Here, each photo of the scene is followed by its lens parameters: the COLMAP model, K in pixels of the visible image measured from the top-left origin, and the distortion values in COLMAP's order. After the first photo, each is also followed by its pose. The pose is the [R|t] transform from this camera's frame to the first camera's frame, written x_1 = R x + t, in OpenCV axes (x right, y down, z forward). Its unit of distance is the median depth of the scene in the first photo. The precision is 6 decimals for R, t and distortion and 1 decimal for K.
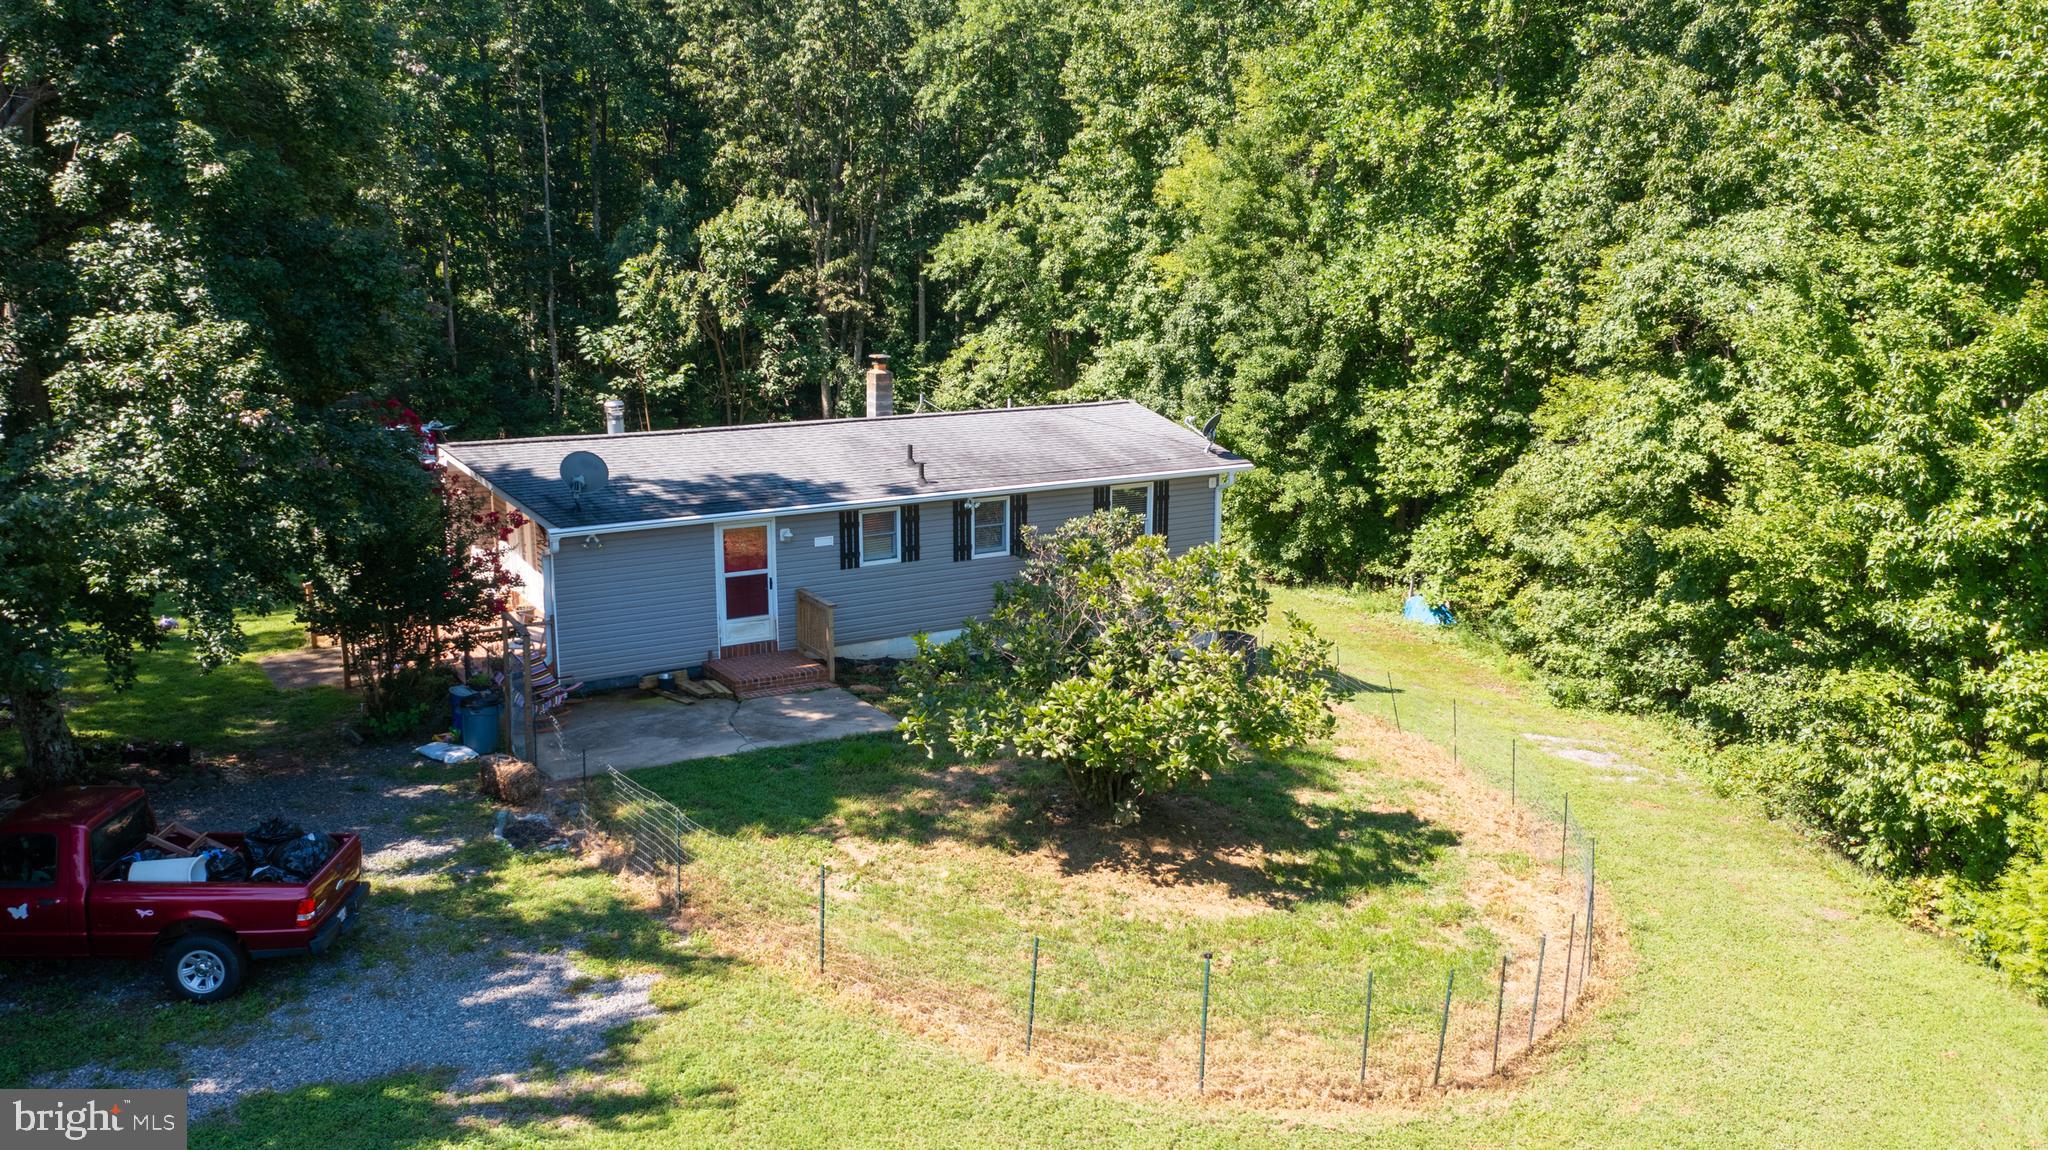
lens RADIAL K [[1620.8, 0, 1021.3], [0, 1620.8, 603.4], [0, 0, 1]] dist [-0.028453, 0.001877]
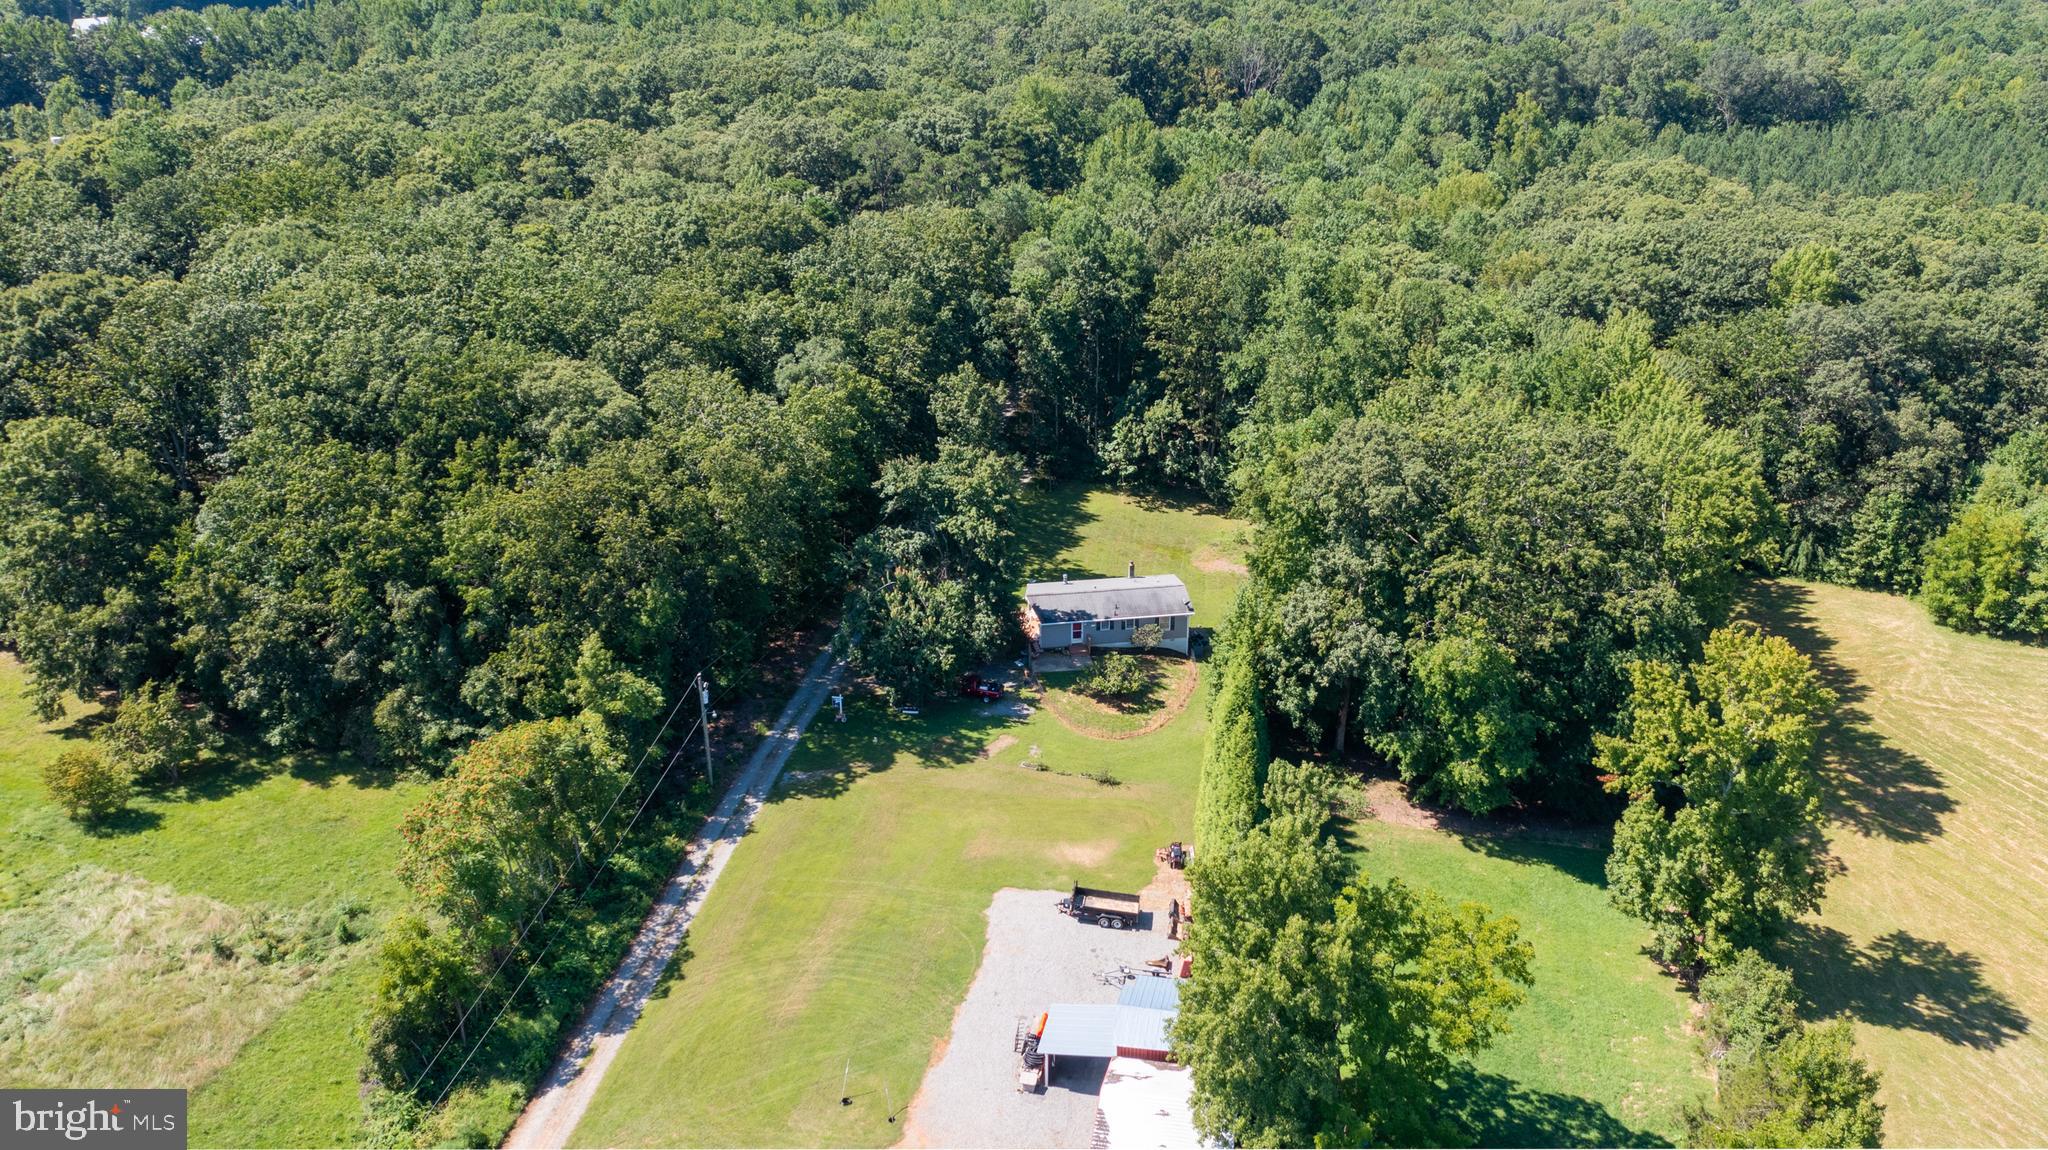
lens RADIAL K [[1766.7, 0, 1055.9], [0, 1766.7, 538.7], [0, 0, 1]] dist [-0.030005, 0.014143]
pose [[0.924926, 0.150512, -0.349082, 1.694579], [-0.085040, 0.976930, 0.195896, -1.403876], [0.370513, -0.151503, 0.916388, -4.159128]]
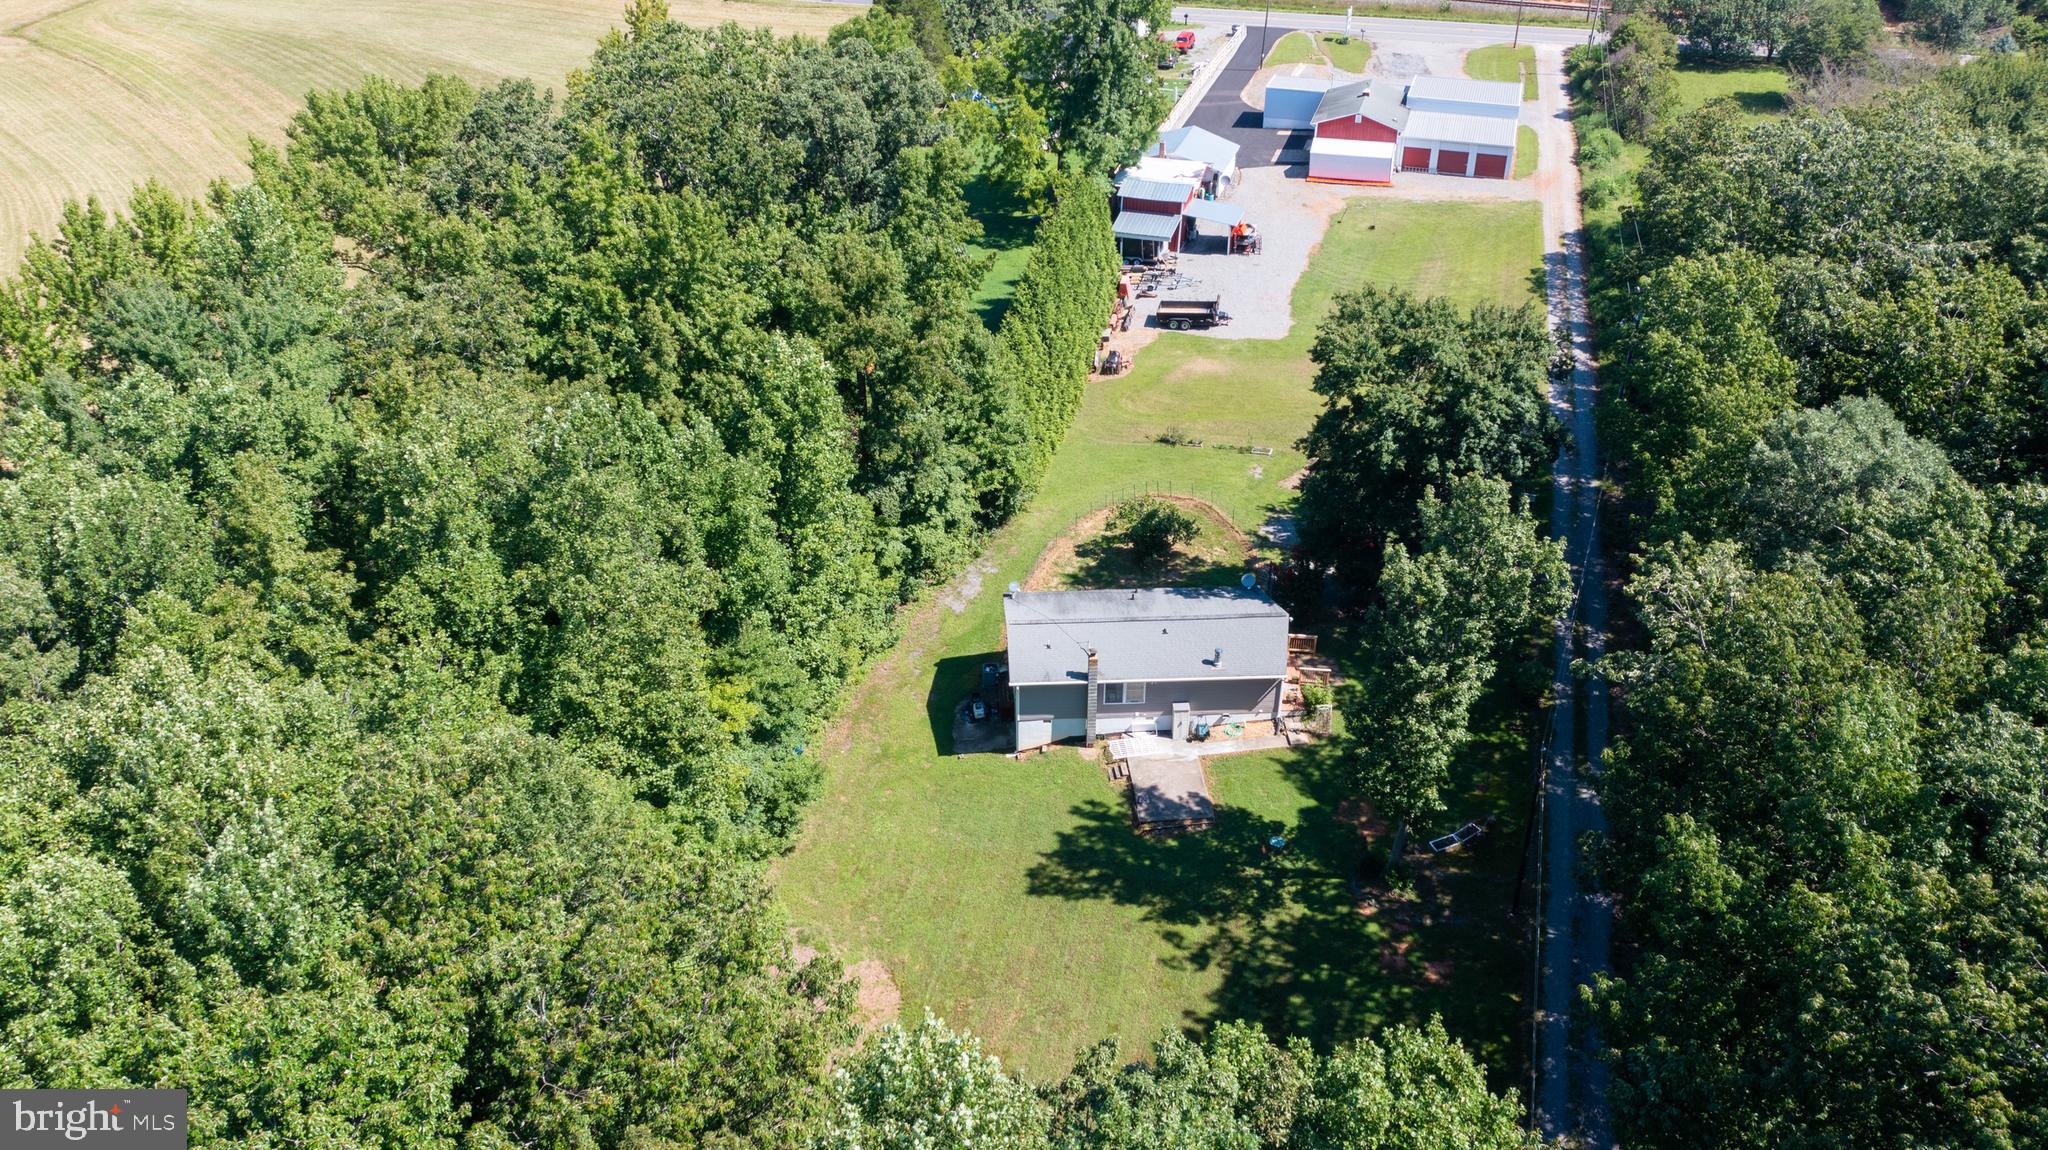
lens RADIAL K [[1620.8, 0, 1036.8], [0, 1620.8, 563.1], [0, 0, 1]] dist [-0.028453, 0.001877]
pose [[-0.882538, -0.260461, 0.391517, -1.105155], [0.092053, 0.720790, 0.687014, -2.292939], [-0.461142, 0.642357, -0.612148, 3.013391]]
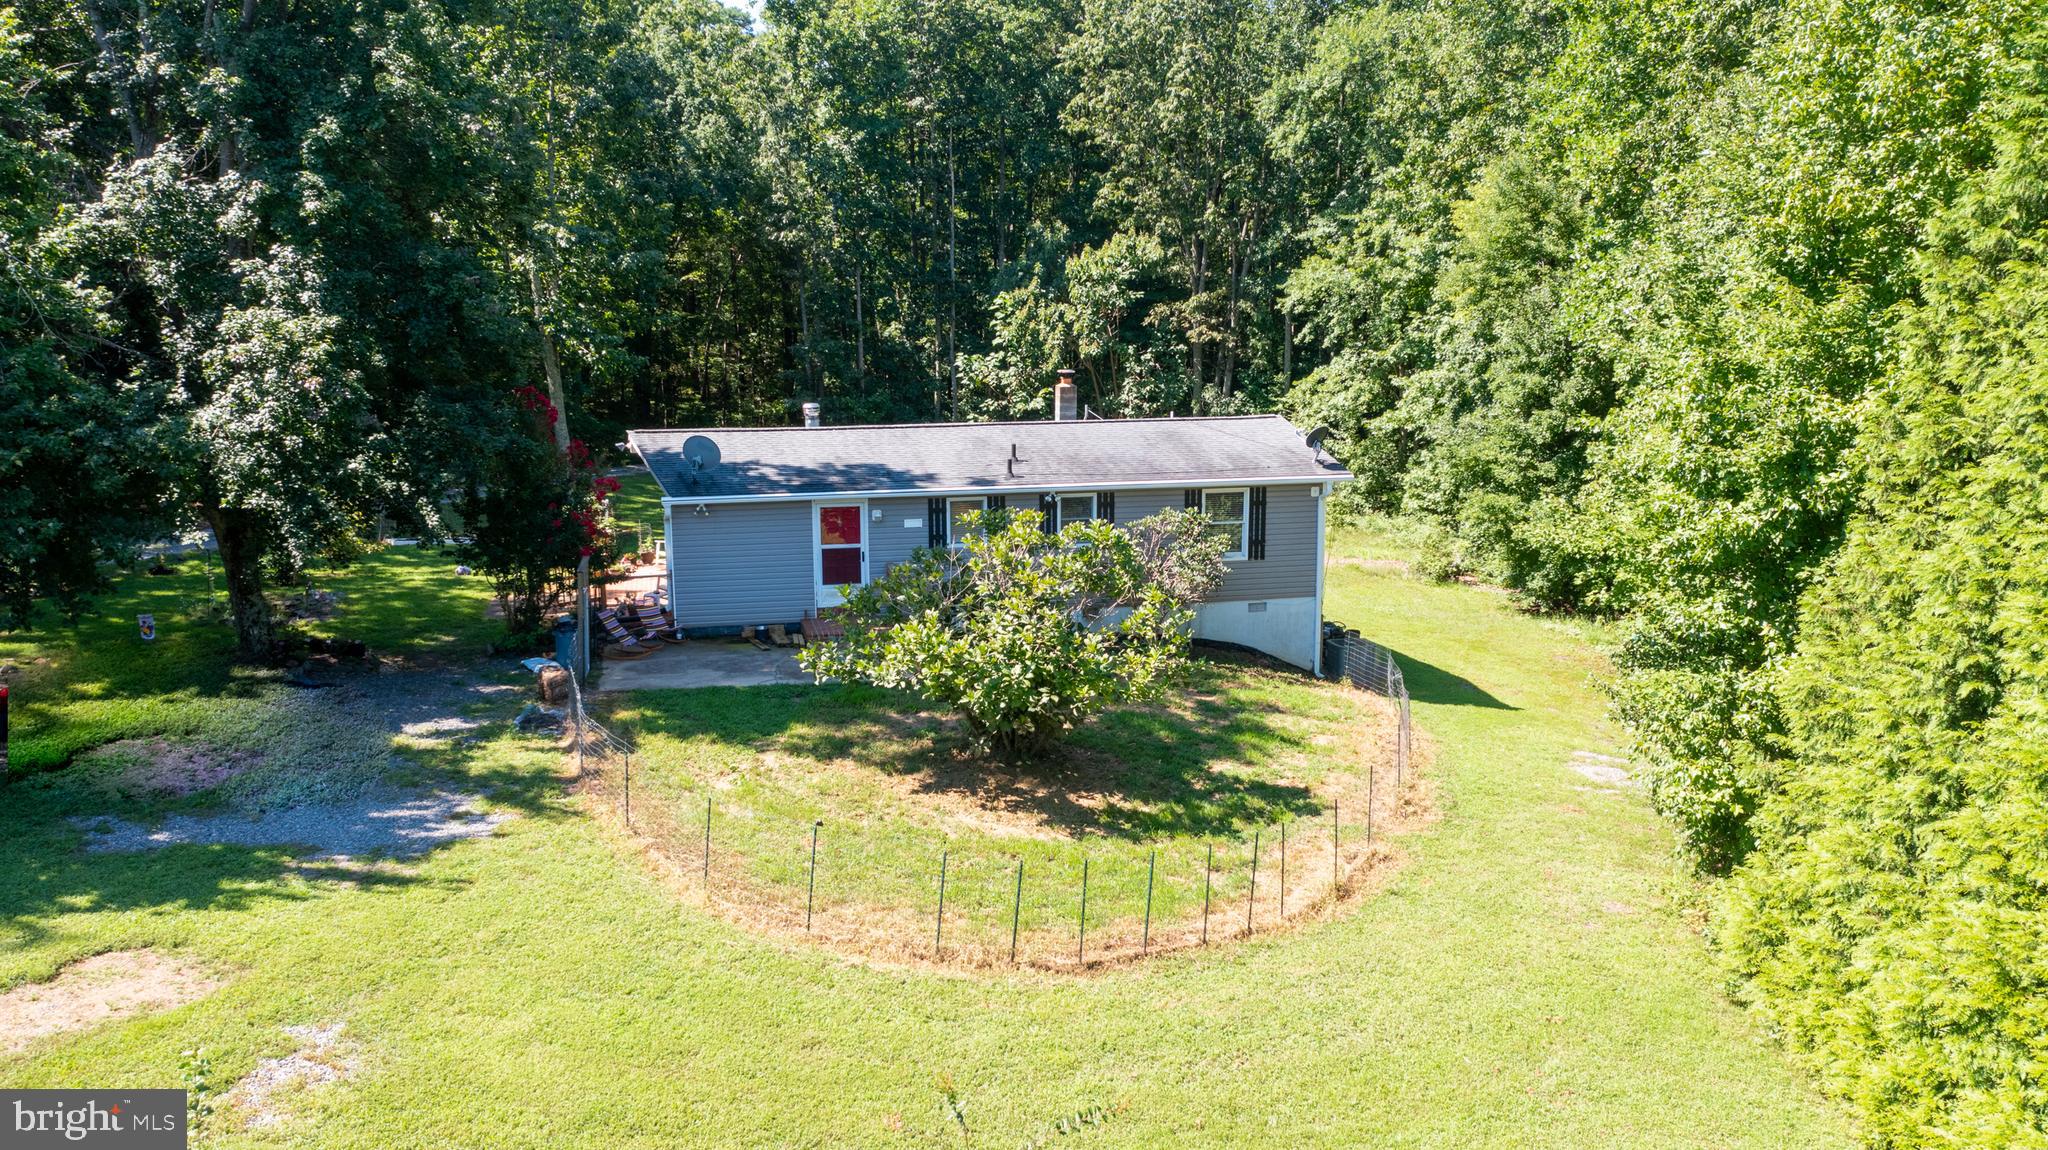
lens RADIAL K [[1620.8, 0, 1021.3], [0, 1620.8, 594.4], [0, 0, 1]] dist [-0.028453, 0.001877]
pose [[0.943288, 0.057183, -0.327012, 0.331539], [-0.067611, 0.997499, -0.020601, 0.030561], [0.325016, 0.041542, 0.944795, -0.057507]]
